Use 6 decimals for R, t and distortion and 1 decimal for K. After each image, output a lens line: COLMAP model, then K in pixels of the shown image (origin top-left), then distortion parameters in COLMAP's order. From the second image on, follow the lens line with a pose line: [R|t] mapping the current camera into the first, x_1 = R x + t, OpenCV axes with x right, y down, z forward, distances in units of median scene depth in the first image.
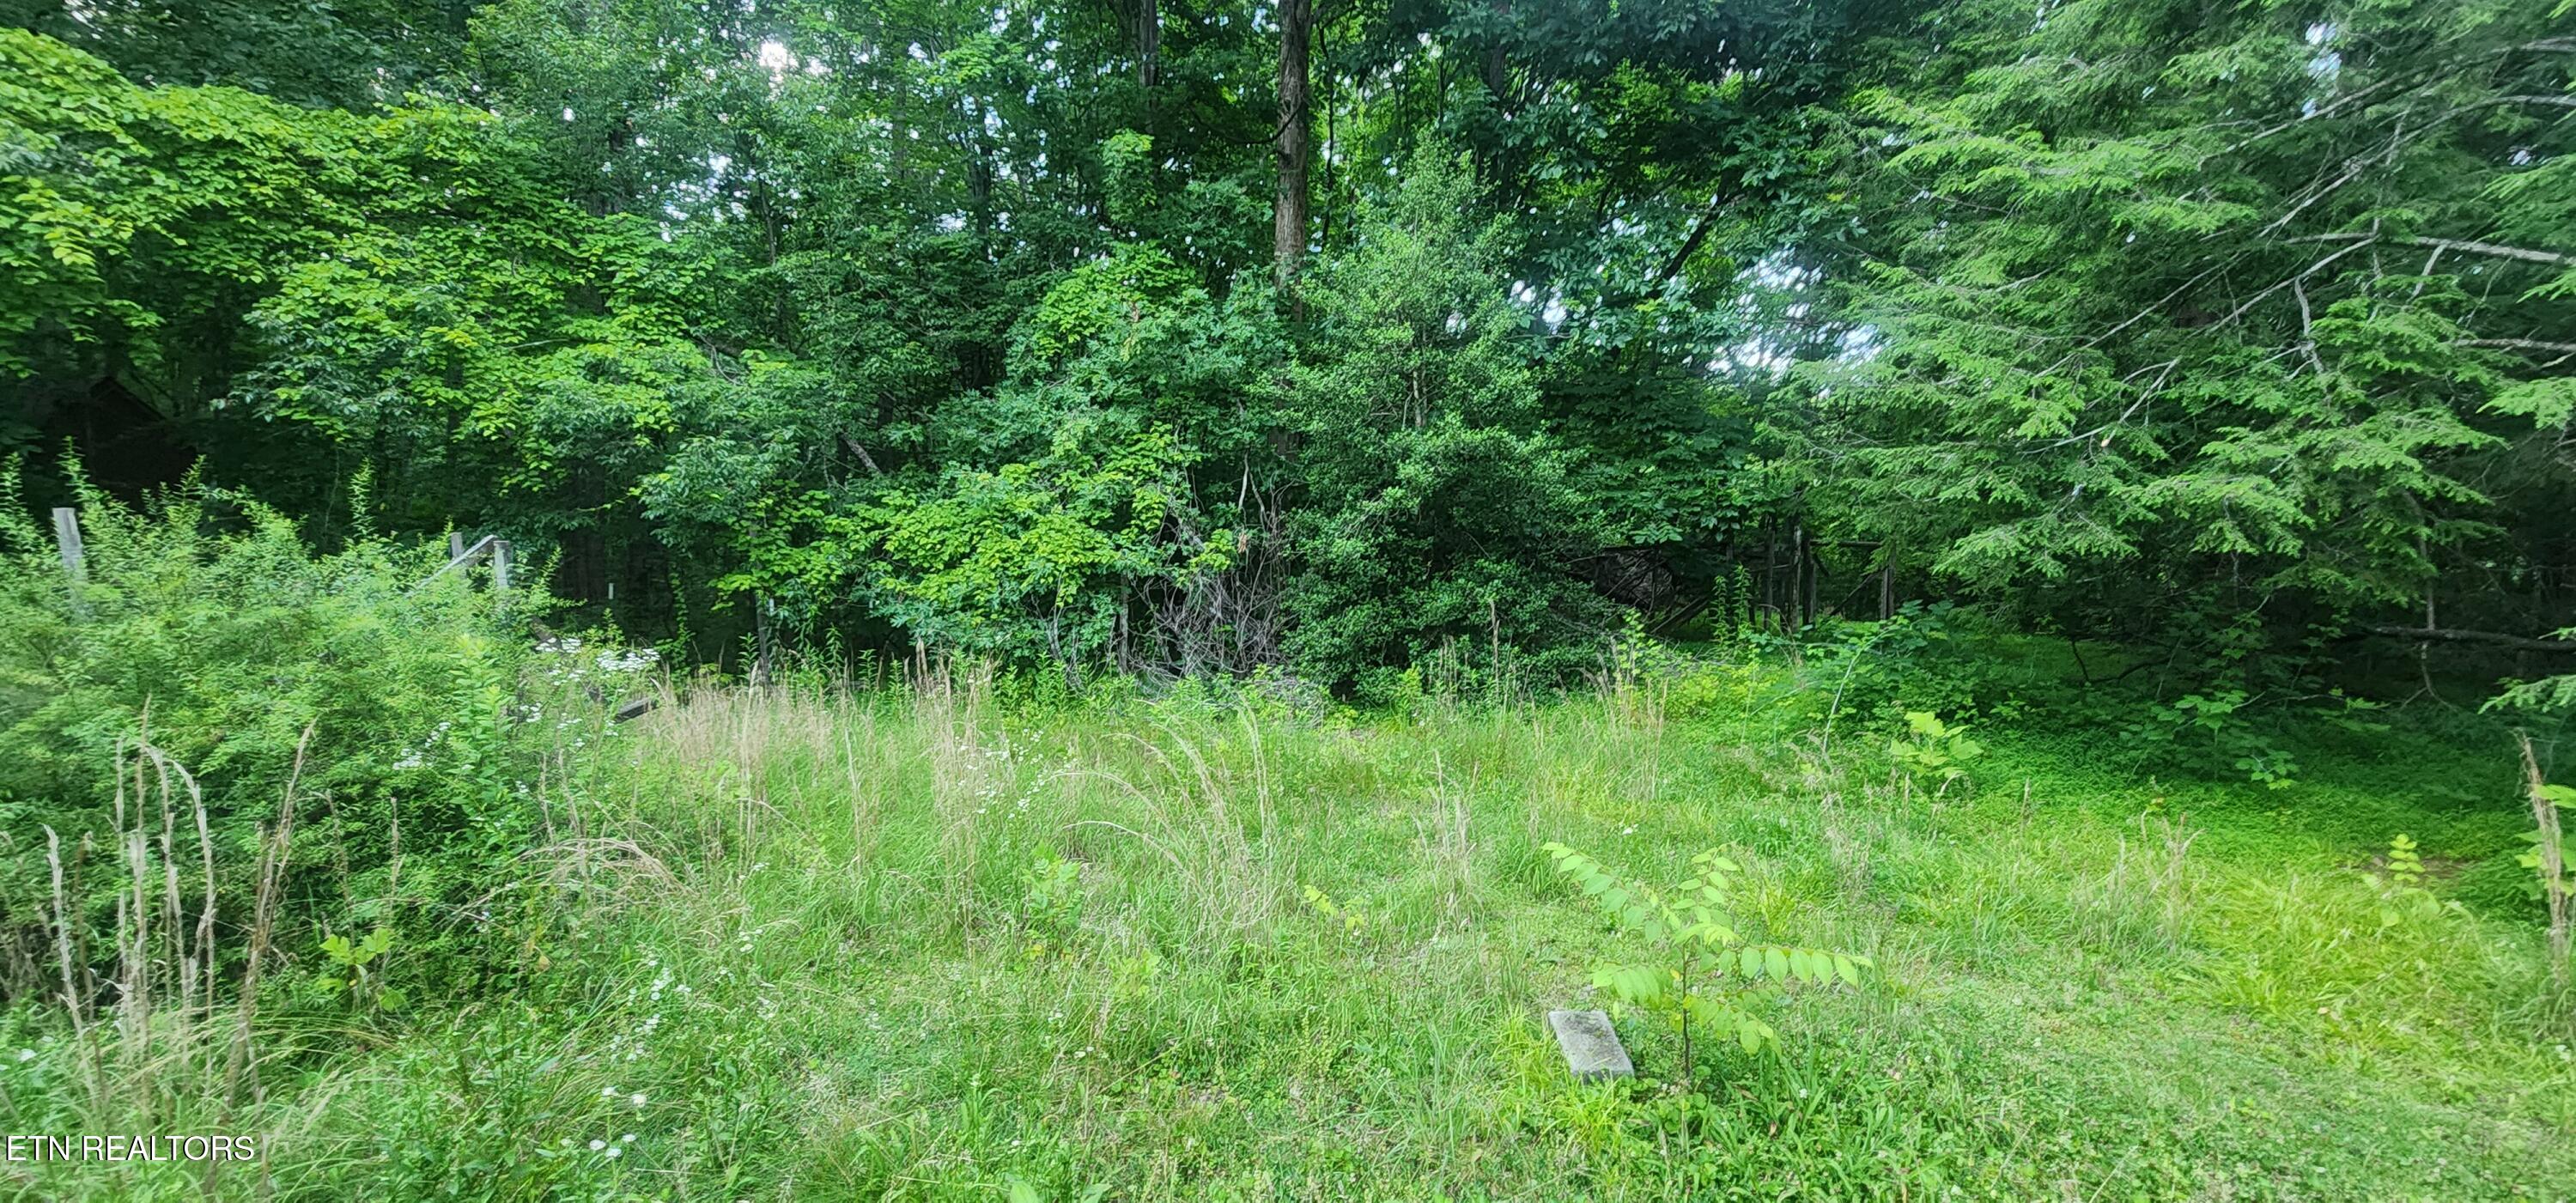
lens RADIAL K [[1045.5, 0, 1283.0], [0, 1045.5, 600.7], [0, 0, 1]] dist [-0.008689, 0.000673]
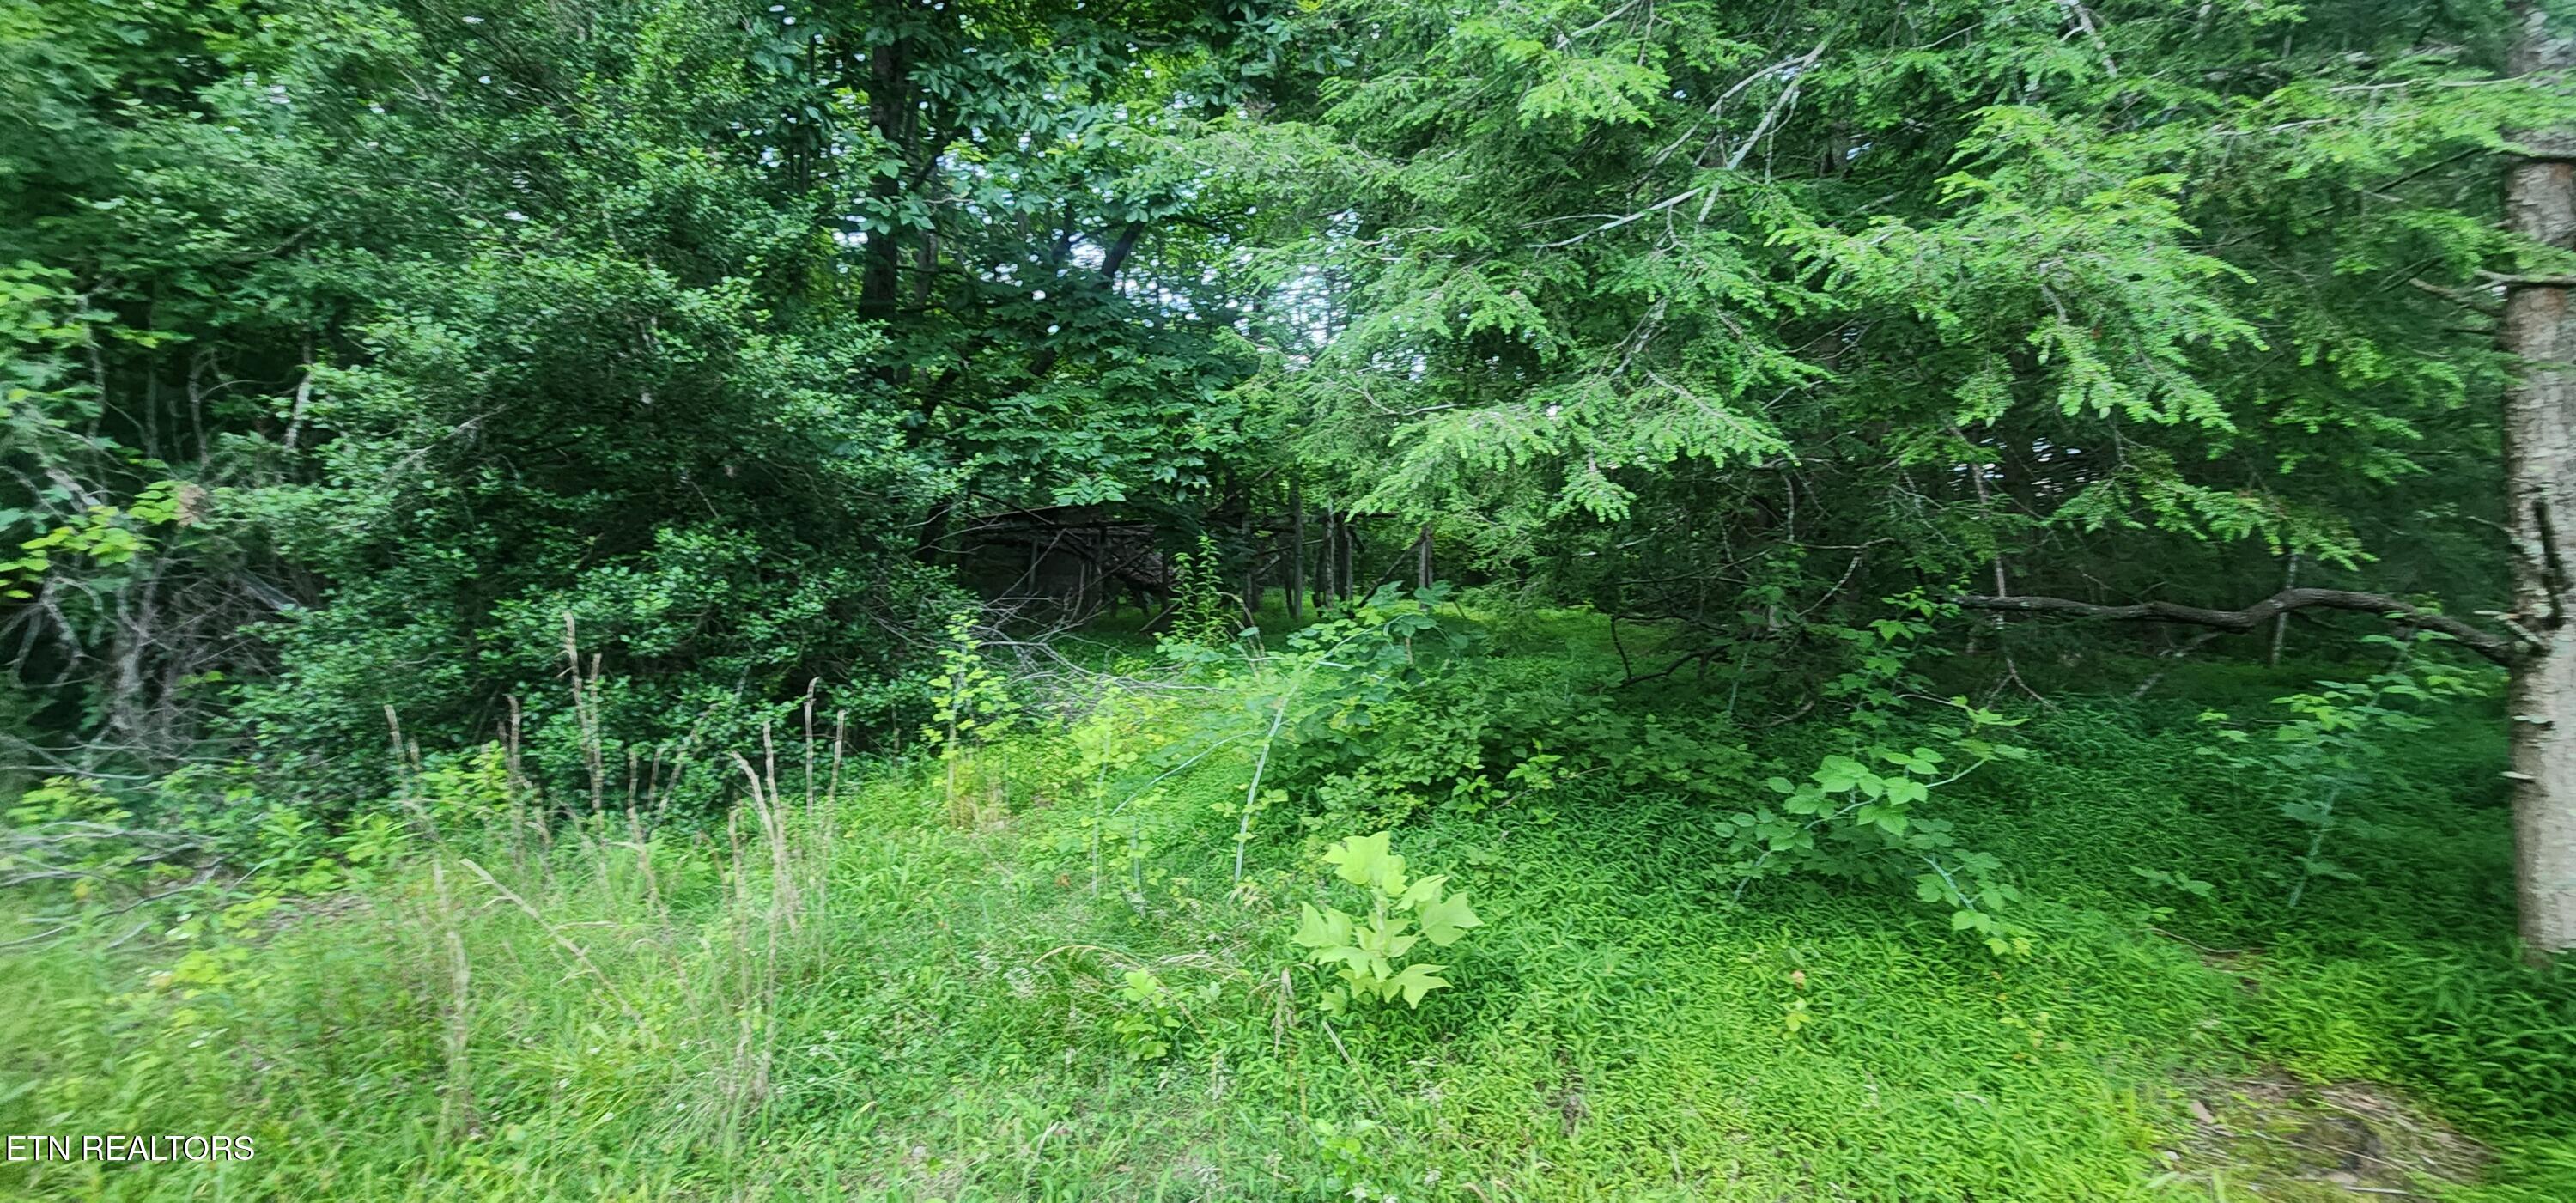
lens RADIAL K [[1123.7, 0, 1261.0], [0, 1123.7, 610.8], [0, 0, 1]] dist [-0.011916, 0.012334]
pose [[0.935486, -0.041050, 0.350970, 0.330147], [0.034405, 0.999091, 0.025150, -0.002712], [-0.351684, -0.011452, 0.936049, 0.459659]]
